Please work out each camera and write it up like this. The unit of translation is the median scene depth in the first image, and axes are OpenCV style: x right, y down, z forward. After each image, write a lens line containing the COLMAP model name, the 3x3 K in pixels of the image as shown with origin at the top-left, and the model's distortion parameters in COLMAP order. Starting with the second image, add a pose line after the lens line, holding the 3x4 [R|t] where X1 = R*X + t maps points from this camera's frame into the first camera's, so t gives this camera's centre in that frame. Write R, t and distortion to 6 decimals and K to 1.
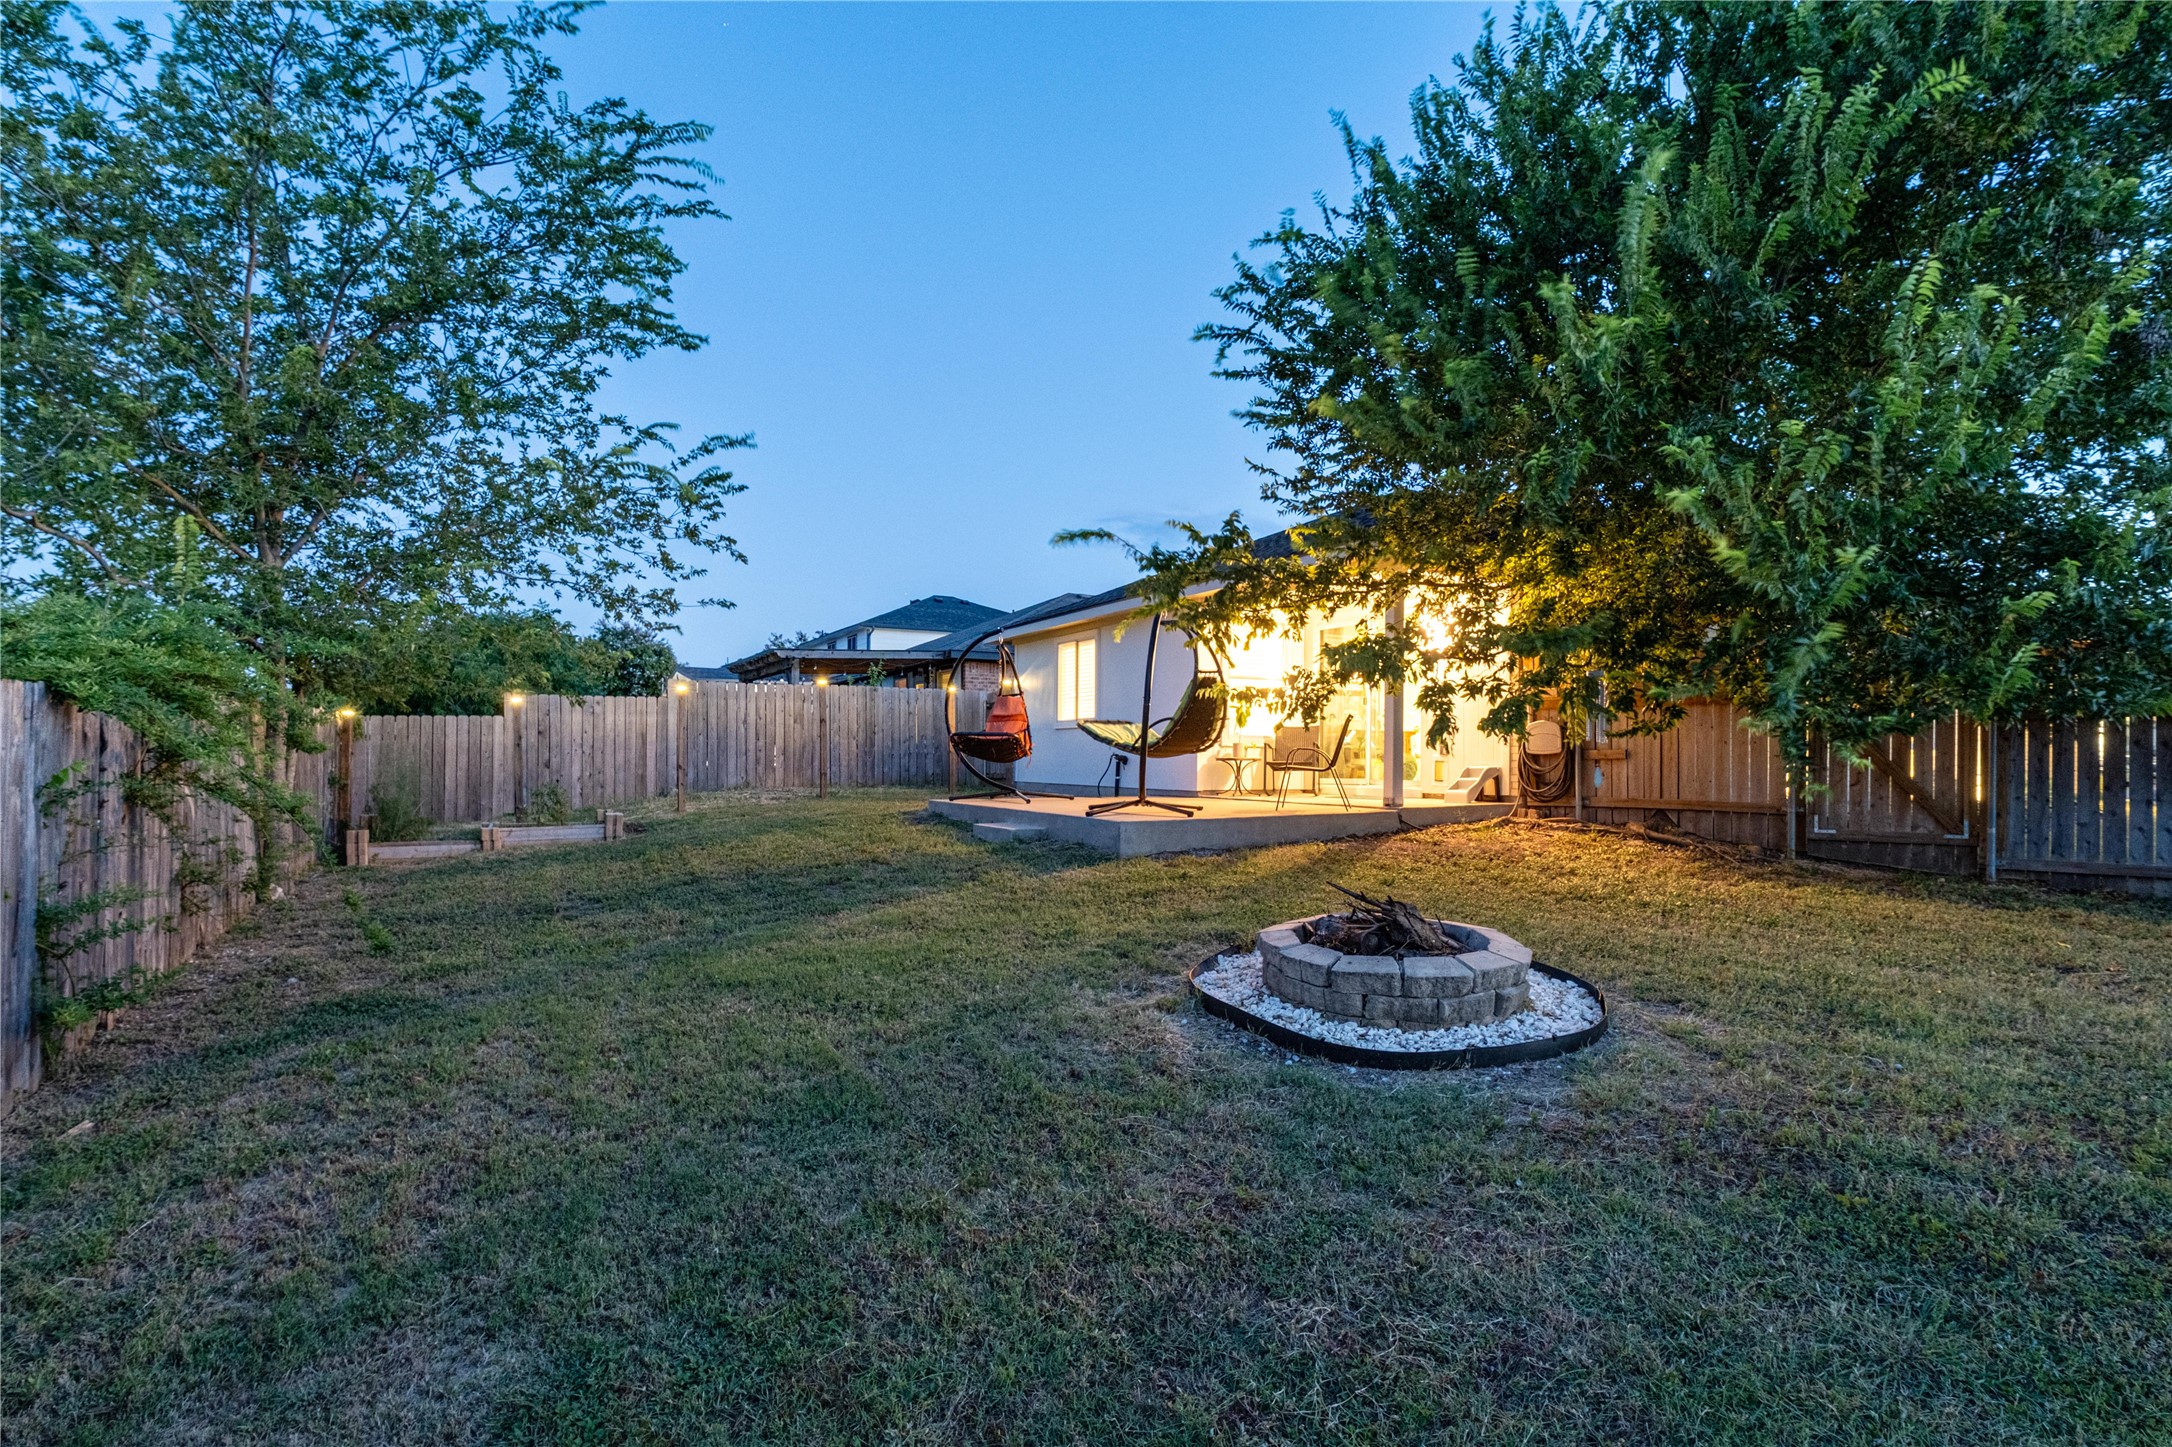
lens RADIAL K [[1117.1, 0, 1087.9], [0, 1117.1, 742.3], [0, 0, 1]] dist [0.006721, 0.000049]
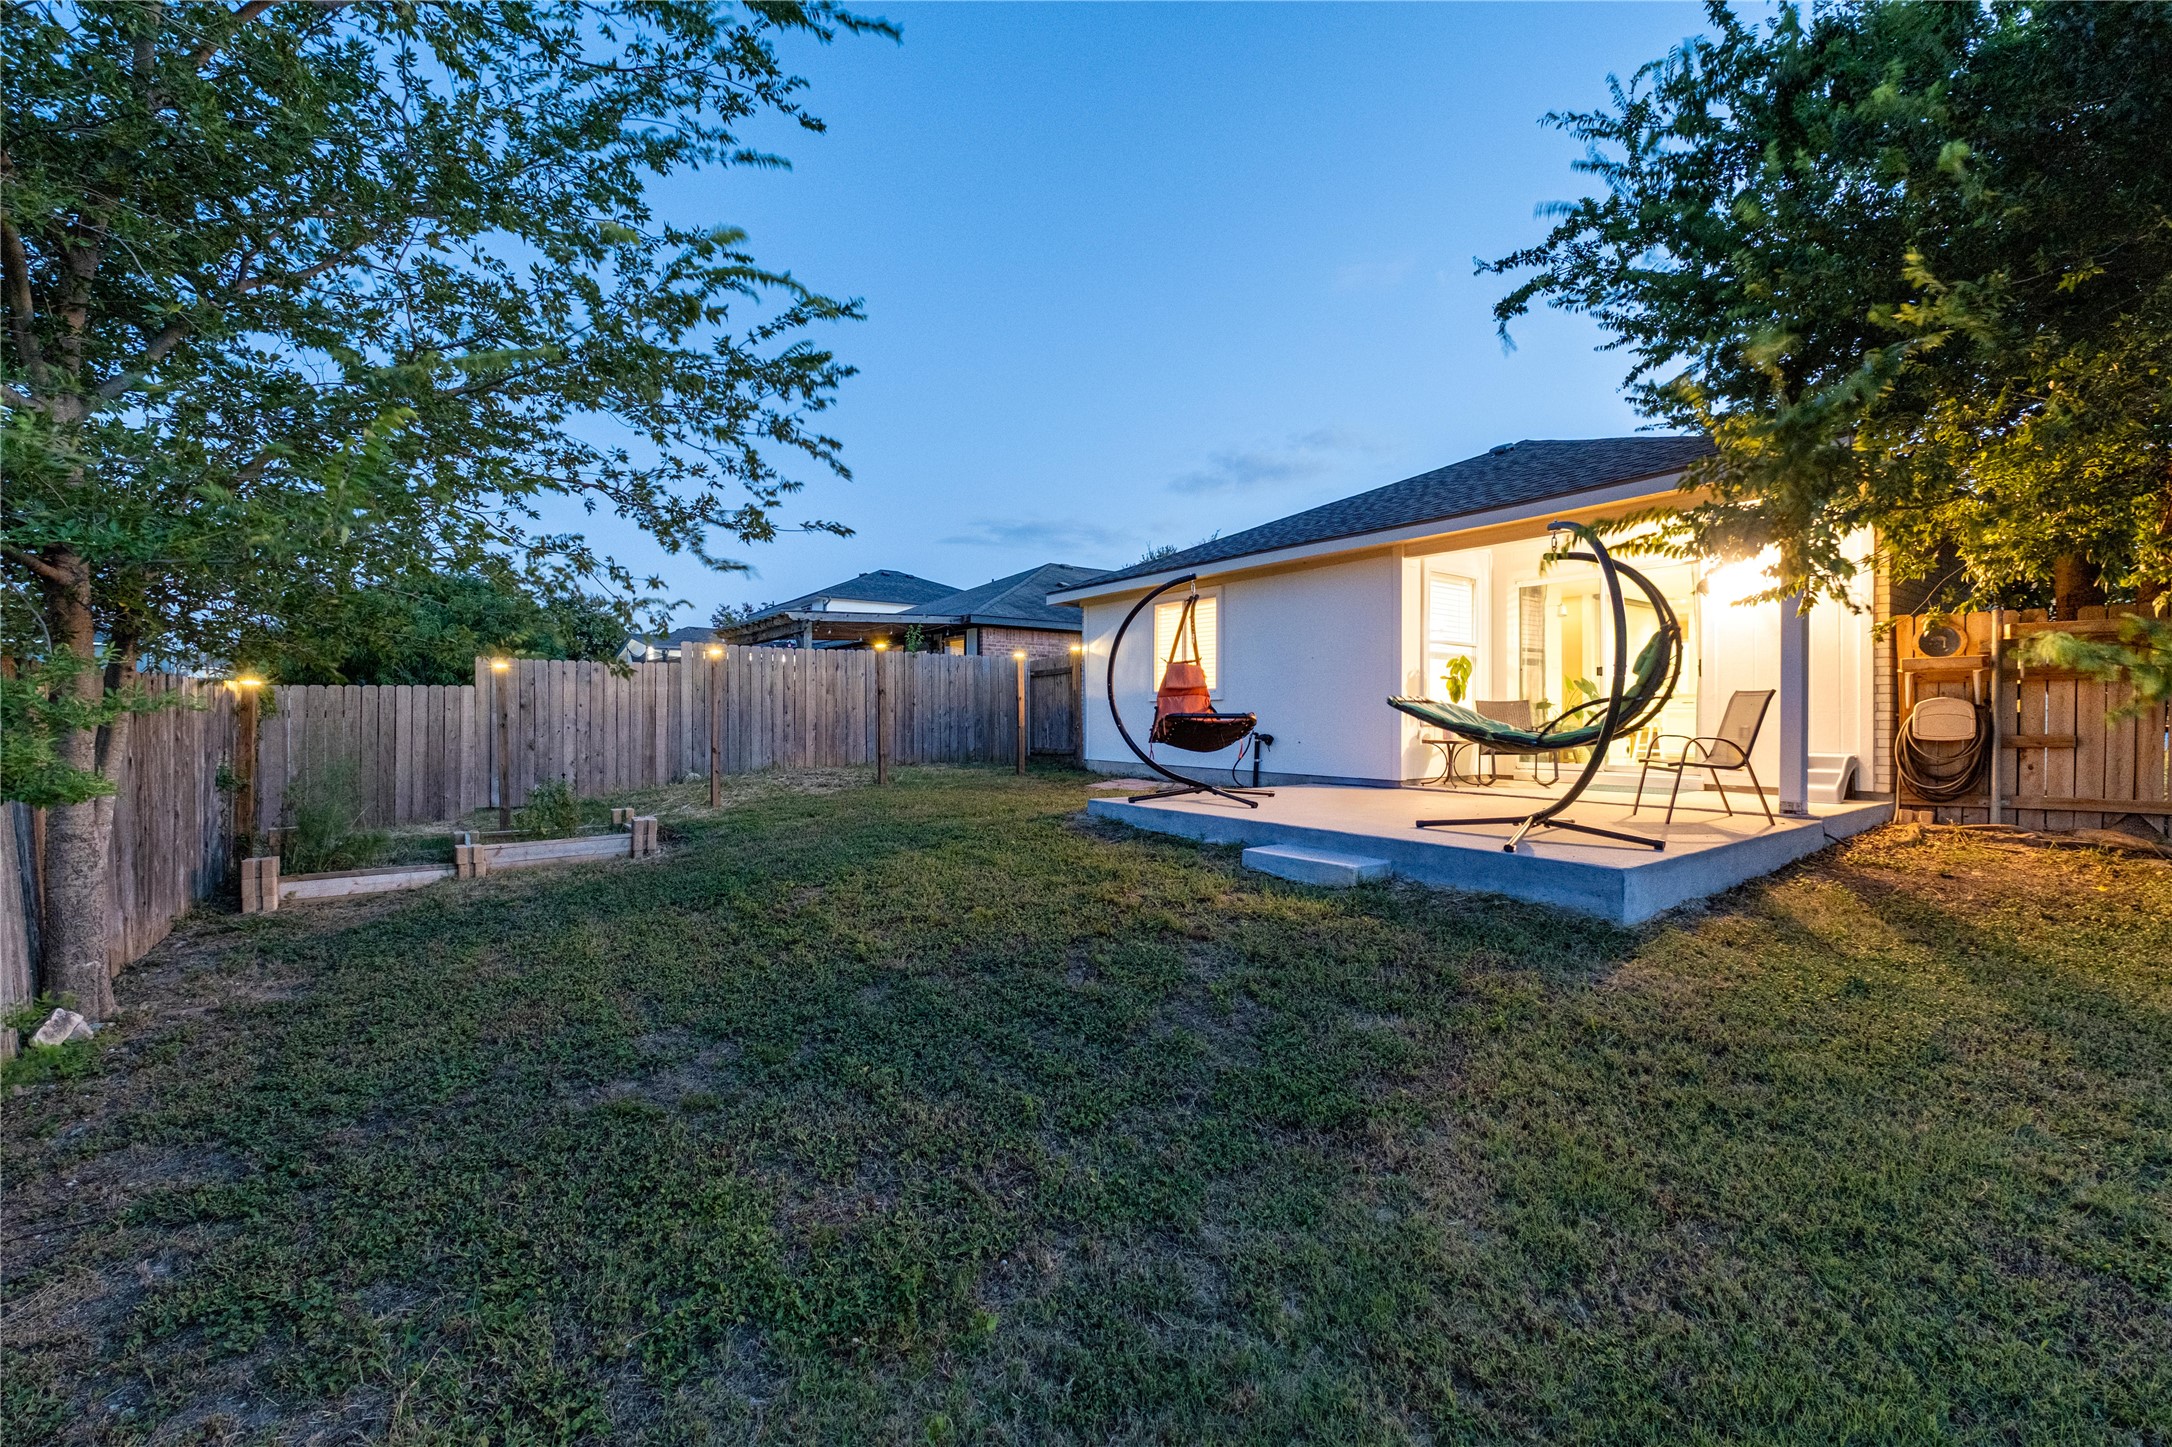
lens RADIAL K [[915.2, 0, 1084.1], [0, 915.2, 703.5], [0, 0, 1]] dist [-0.004412, 0.000136]
pose [[0.991127, -0.000897, 0.132916, -0.215473], [0.000714, 0.999999, 0.001420, -0.013913], [-0.132917, -0.001313, 0.991126, 0.359724]]
